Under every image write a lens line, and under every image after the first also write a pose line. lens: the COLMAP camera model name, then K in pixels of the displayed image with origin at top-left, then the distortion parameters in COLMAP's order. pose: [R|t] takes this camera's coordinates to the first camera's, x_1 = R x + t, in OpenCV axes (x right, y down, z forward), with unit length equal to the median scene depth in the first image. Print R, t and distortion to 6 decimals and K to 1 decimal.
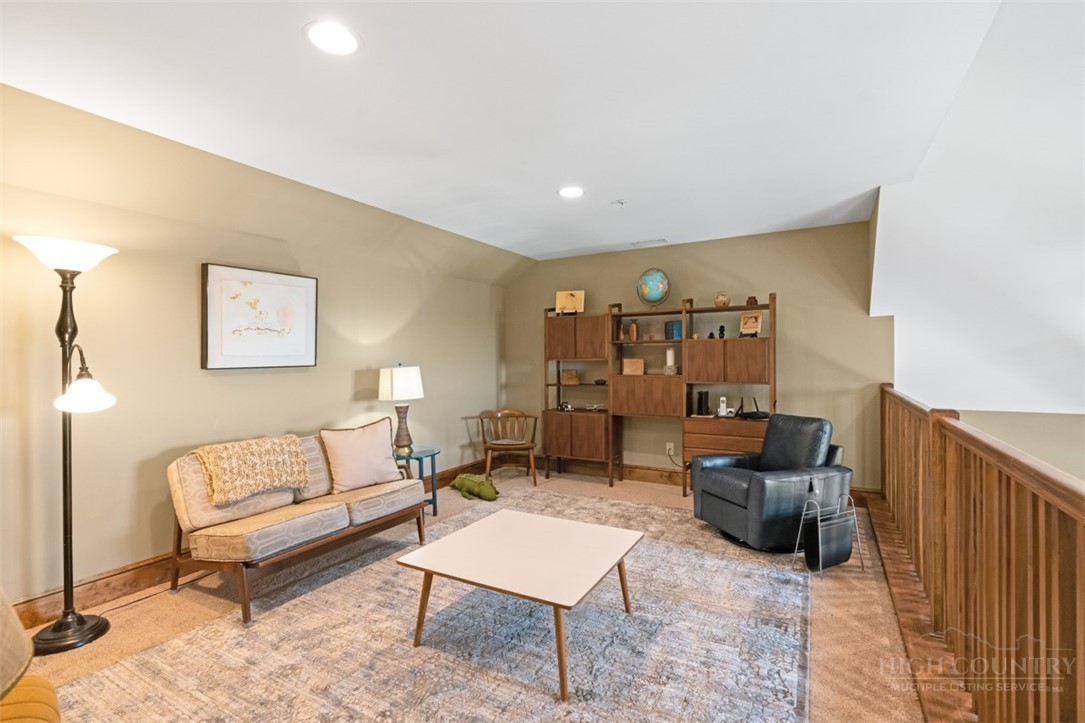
lens RADIAL K [[491.5, 0, 538.7], [0, 491.5, 361.2], [0, 0, 1]] dist [-0.010389, 0.002376]
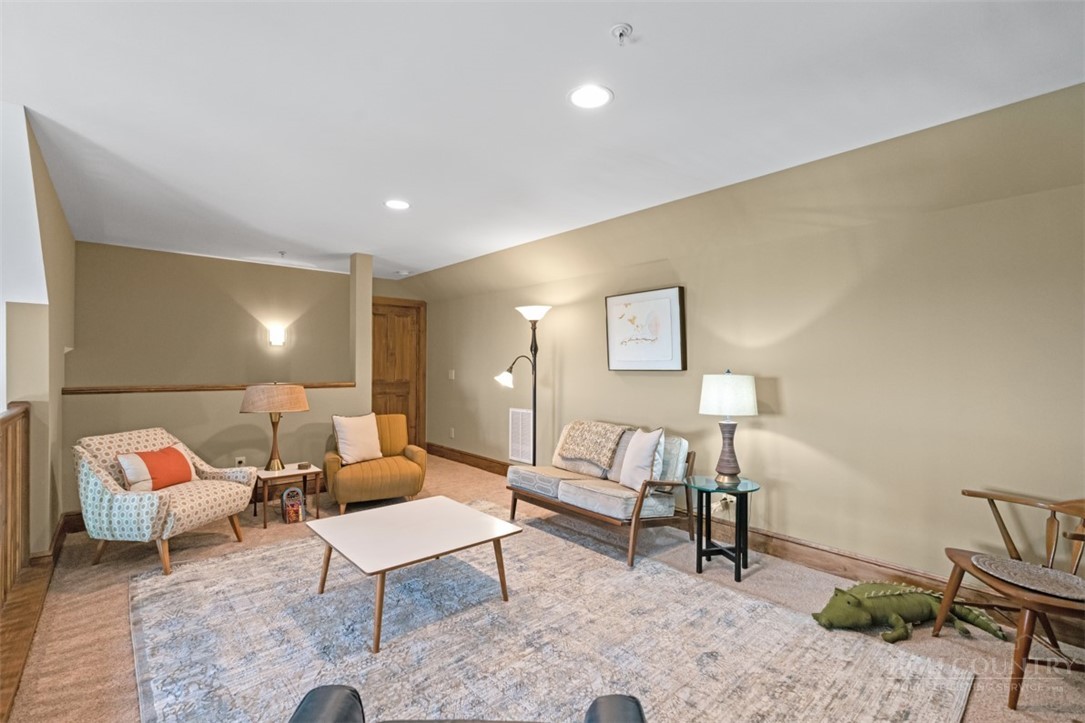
lens RADIAL K [[491.5, 0, 543.7], [0, 491.5, 360.4], [0, 0, 1]] dist [-0.010389, 0.002376]
pose [[-0.320559, -0.002507, -0.947225, 0.555370], [-0.007524, 0.999972, -0.000100, -0.008114], [0.947199, 0.007094, -0.320569, 0.944615]]
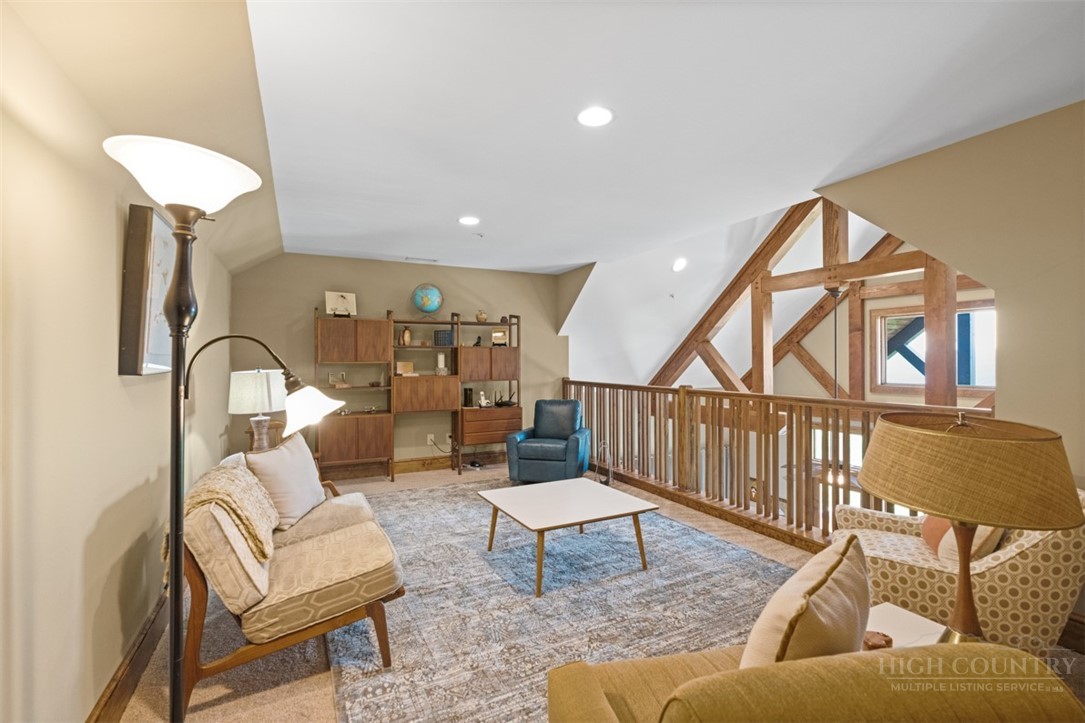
lens RADIAL K [[491.5, 0, 536.7], [0, 491.5, 359.0], [0, 0, 1]] dist [-0.010389, 0.002376]
pose [[0.556089, 0.007972, 0.831084, -0.678054], [0.004092, 0.999916, -0.012330, 0.003800], [-0.831113, 0.010257, 0.556010, 0.172653]]
